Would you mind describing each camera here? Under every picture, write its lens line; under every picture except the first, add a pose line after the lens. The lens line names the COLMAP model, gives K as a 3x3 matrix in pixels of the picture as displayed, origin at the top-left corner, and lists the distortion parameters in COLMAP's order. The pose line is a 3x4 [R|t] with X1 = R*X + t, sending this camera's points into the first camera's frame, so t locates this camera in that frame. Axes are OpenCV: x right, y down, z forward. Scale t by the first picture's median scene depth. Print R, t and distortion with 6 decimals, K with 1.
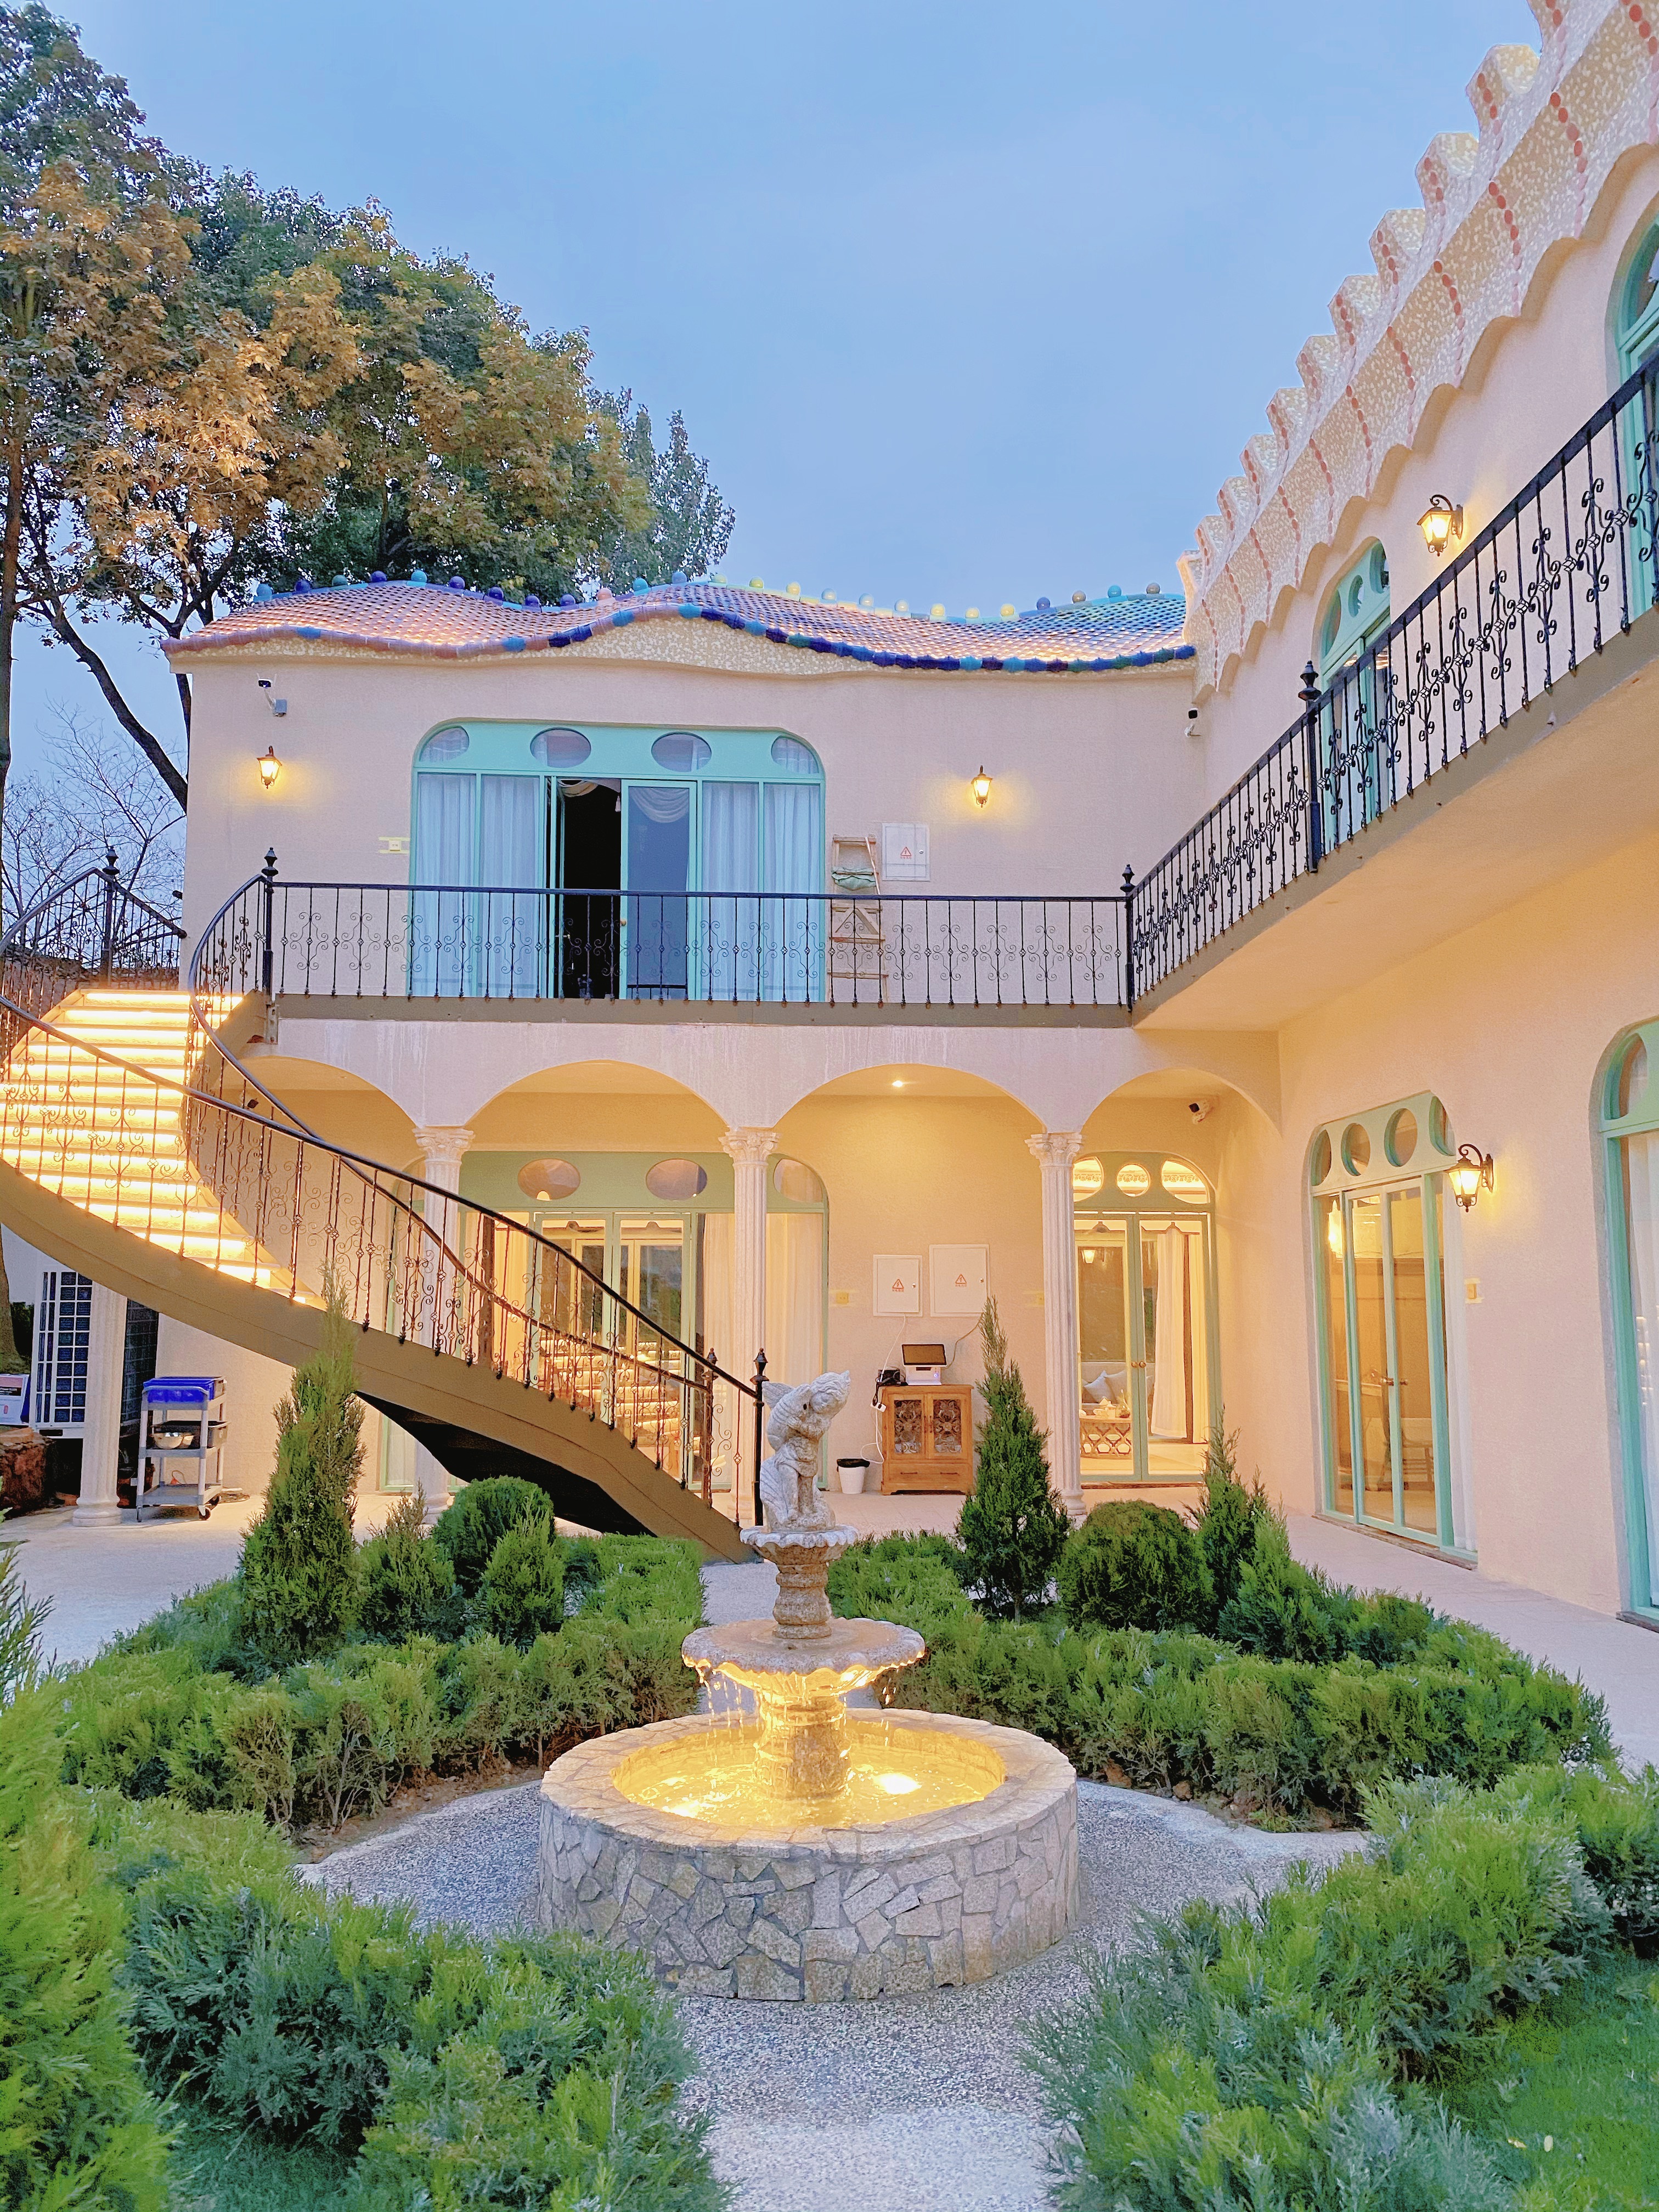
lens RADIAL K [[1670.0, 0, 839.6], [0, 1670.0, 1103.8], [0, 0, 1]] dist [0.047232, -0.067288]
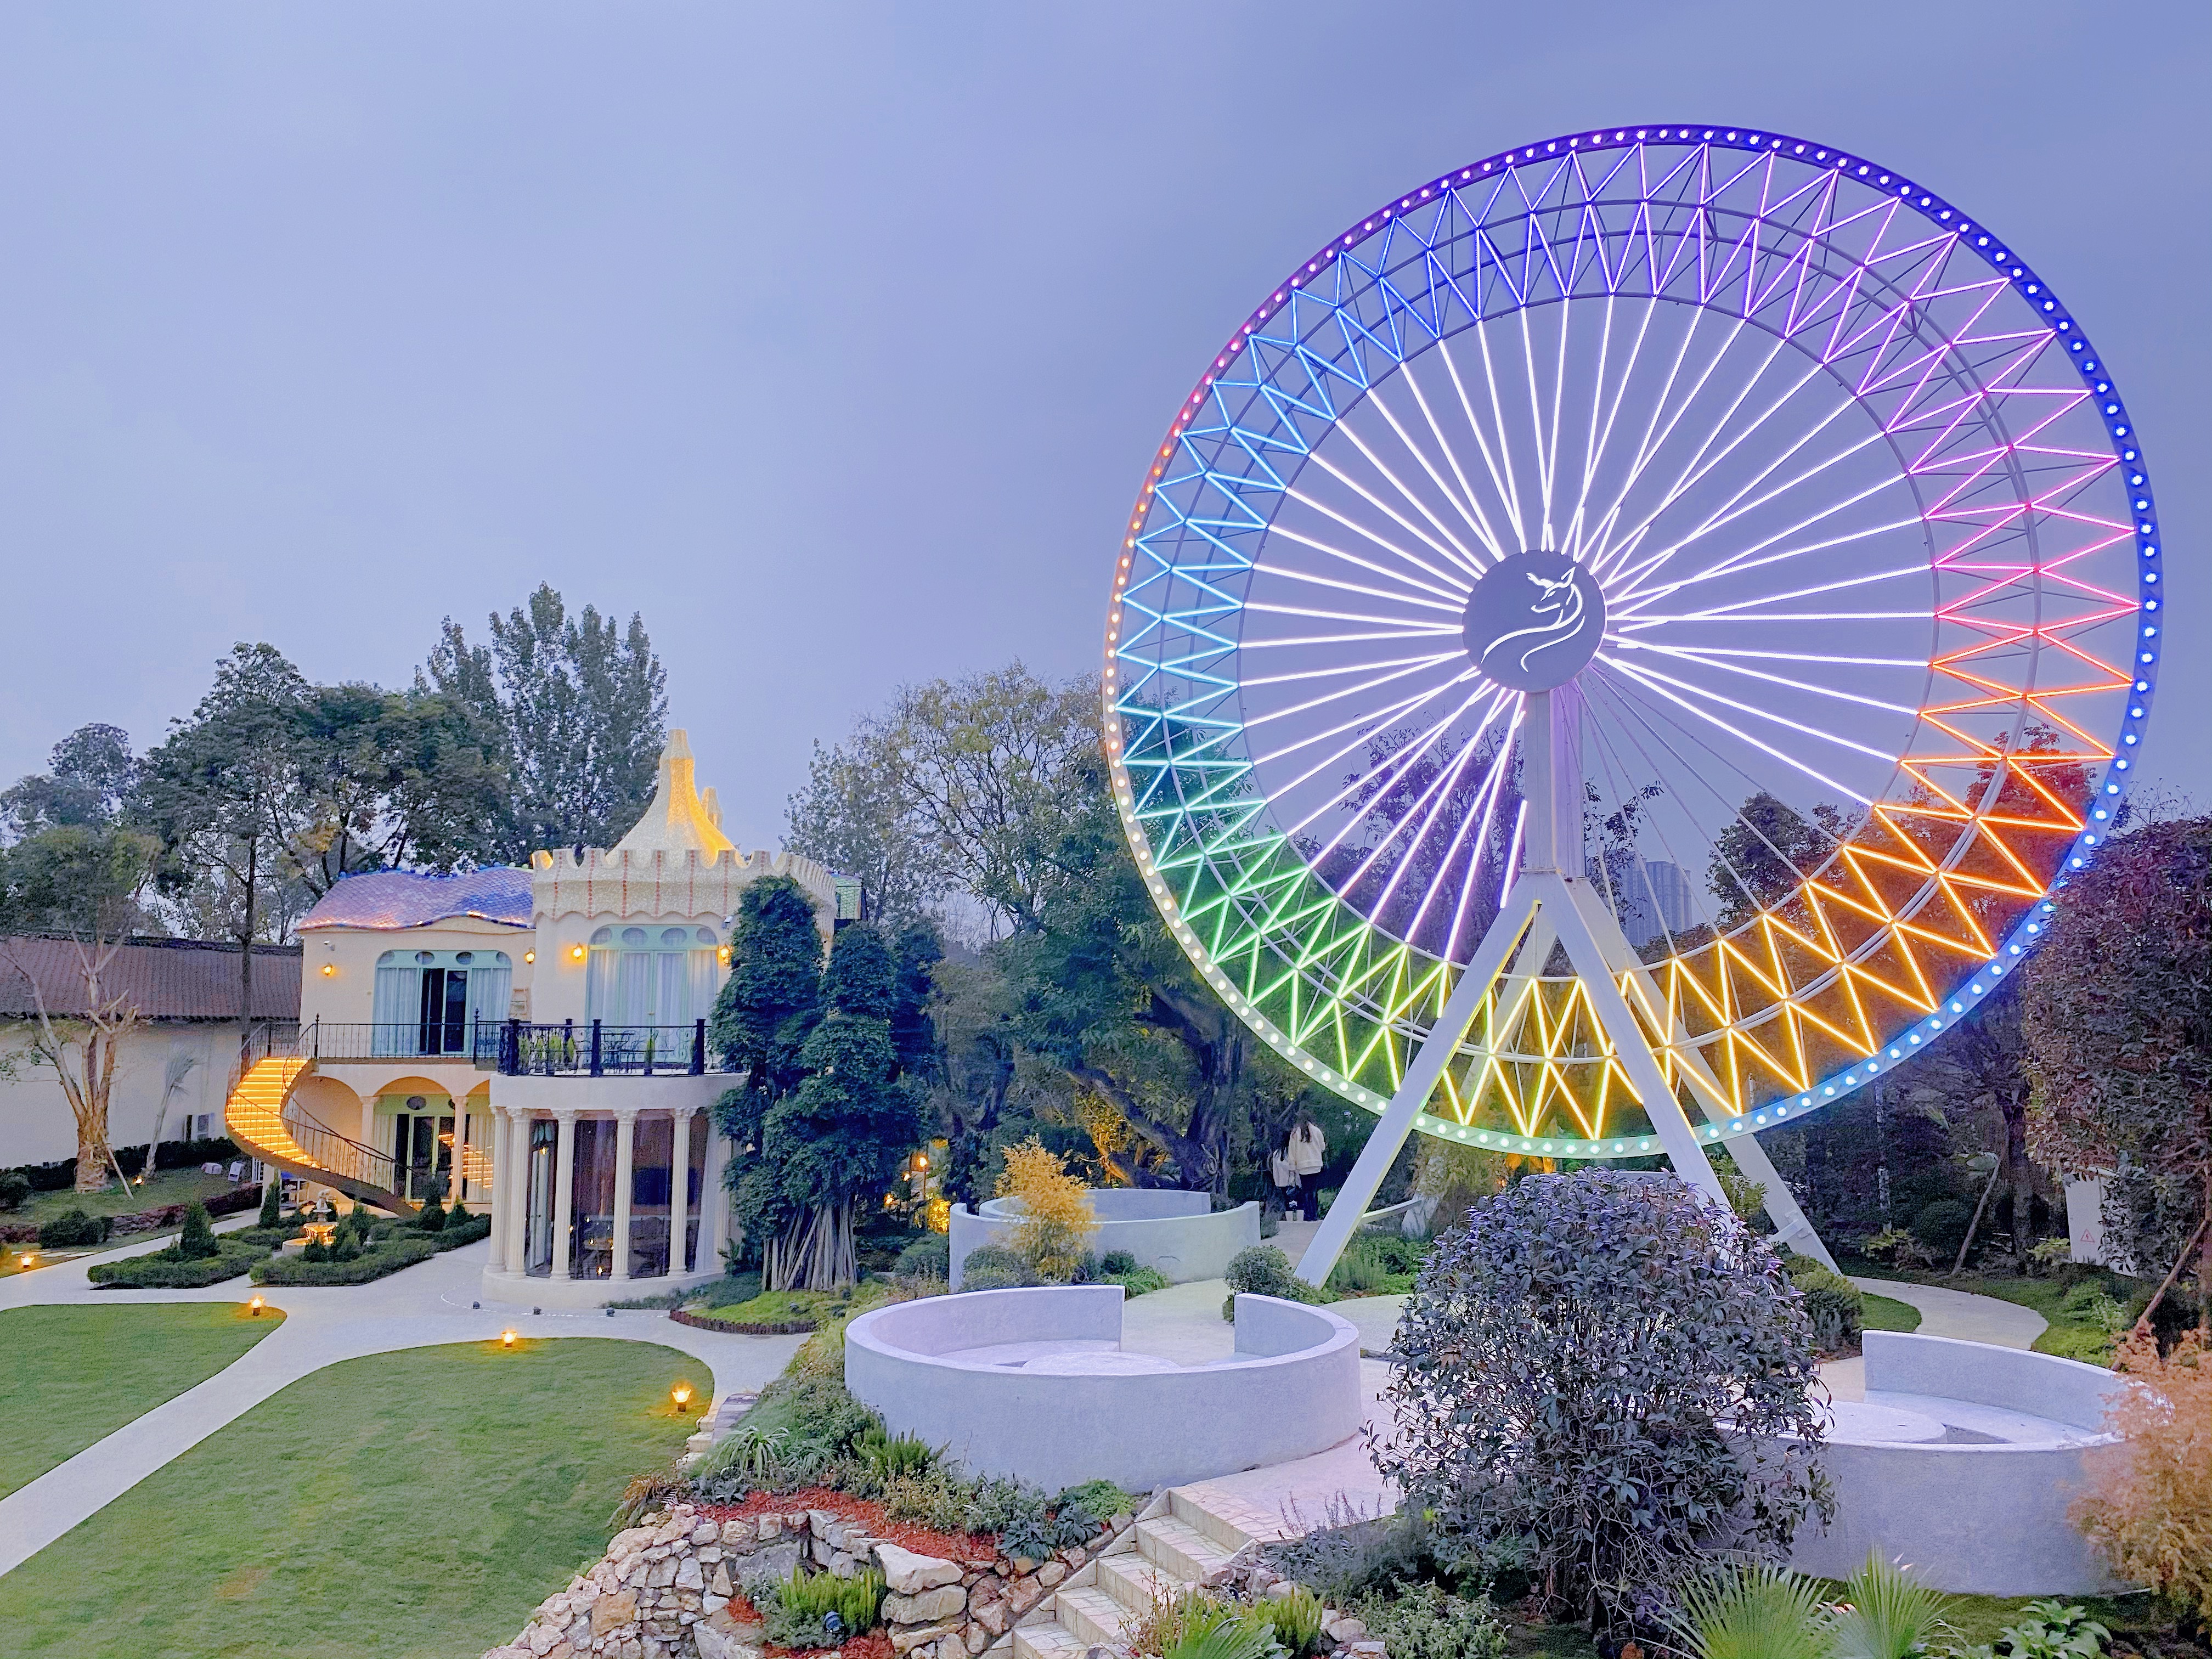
lens RADIAL K [[1670.0, 0, 1104.1], [0, 1670.0, 872.2], [0, 0, 1]] dist [0.040205, -0.060271]
pose [[0.999334, 0.000760, -0.036473, 1.335907], [0.000472, 0.999431, 0.033734, -0.536329], [0.036478, -0.033729, 0.998765, -2.259030]]
